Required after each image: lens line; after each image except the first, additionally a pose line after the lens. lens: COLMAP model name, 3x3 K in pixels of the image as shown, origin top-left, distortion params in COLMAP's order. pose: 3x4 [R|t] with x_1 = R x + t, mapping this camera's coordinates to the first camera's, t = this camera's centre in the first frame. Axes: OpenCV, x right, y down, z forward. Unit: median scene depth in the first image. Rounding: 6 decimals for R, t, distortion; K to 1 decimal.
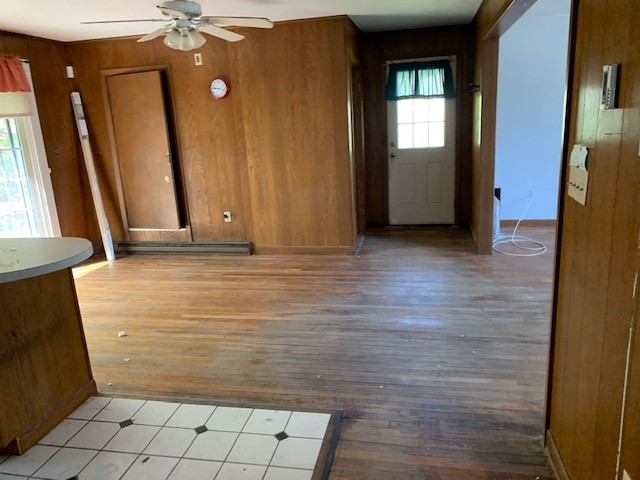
lens RADIAL K [[491.6, 0, 320.0], [0, 491.6, 240.0], [0, 0, 1]] dist [0.006458, -0.007824]
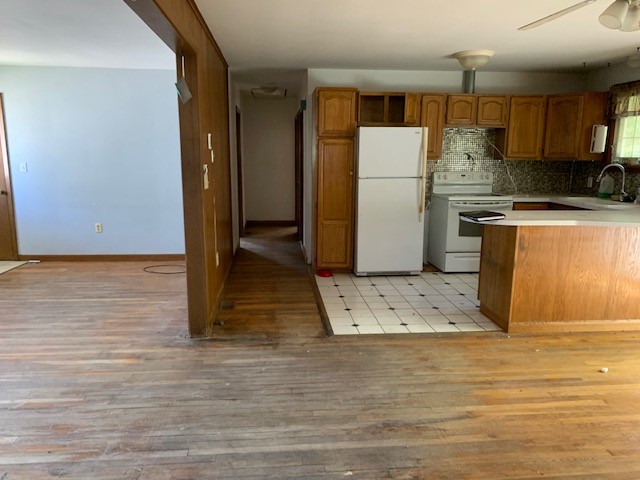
lens RADIAL K [[486.3, 0, 315.9], [0, 486.3, 241.1], [0, 0, 1]] dist [0.061569, -0.078398]
pose [[-0.956873, 0.102506, -0.271821, 0.323142], [-0.020246, 0.909873, 0.414393, -0.383786], [0.289800, 0.402025, -0.868557, 1.522809]]
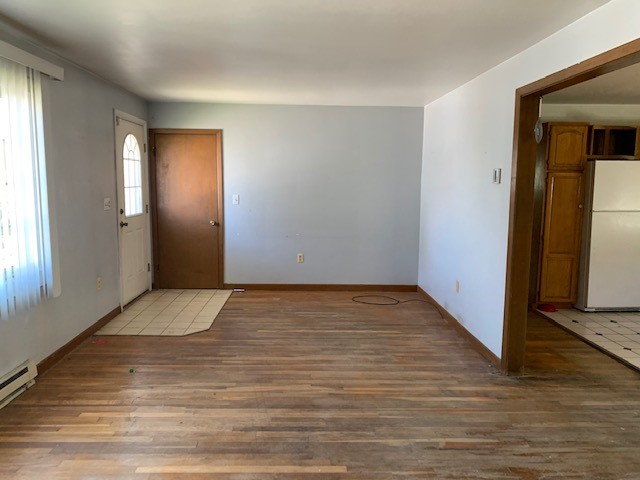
lens RADIAL K [[486.3, 0, 315.9], [0, 486.3, 241.1], [0, 0, 1]] dist [0.061569, -0.078398]
pose [[-0.970612, 0.079493, -0.227141, 0.926716], [-0.010290, 0.929294, 0.369197, -0.400378], [0.240429, 0.360685, -0.901166, 1.353526]]
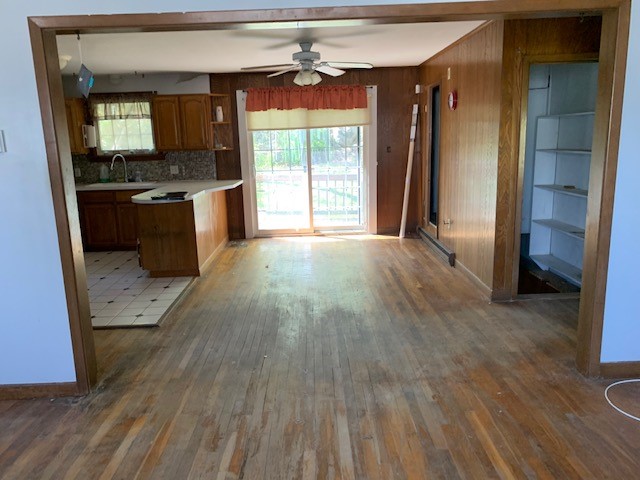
lens RADIAL K [[493.0, 0, 318.7], [0, 493.0, 234.0], [0, 0, 1]] dist [0.002996, -0.006154]
pose [[0.221004, 0.240109, -0.945254, 1.120744], [-0.219429, 0.956611, 0.191691, -0.252858], [0.950268, 0.165051, 0.264102, 0.712147]]
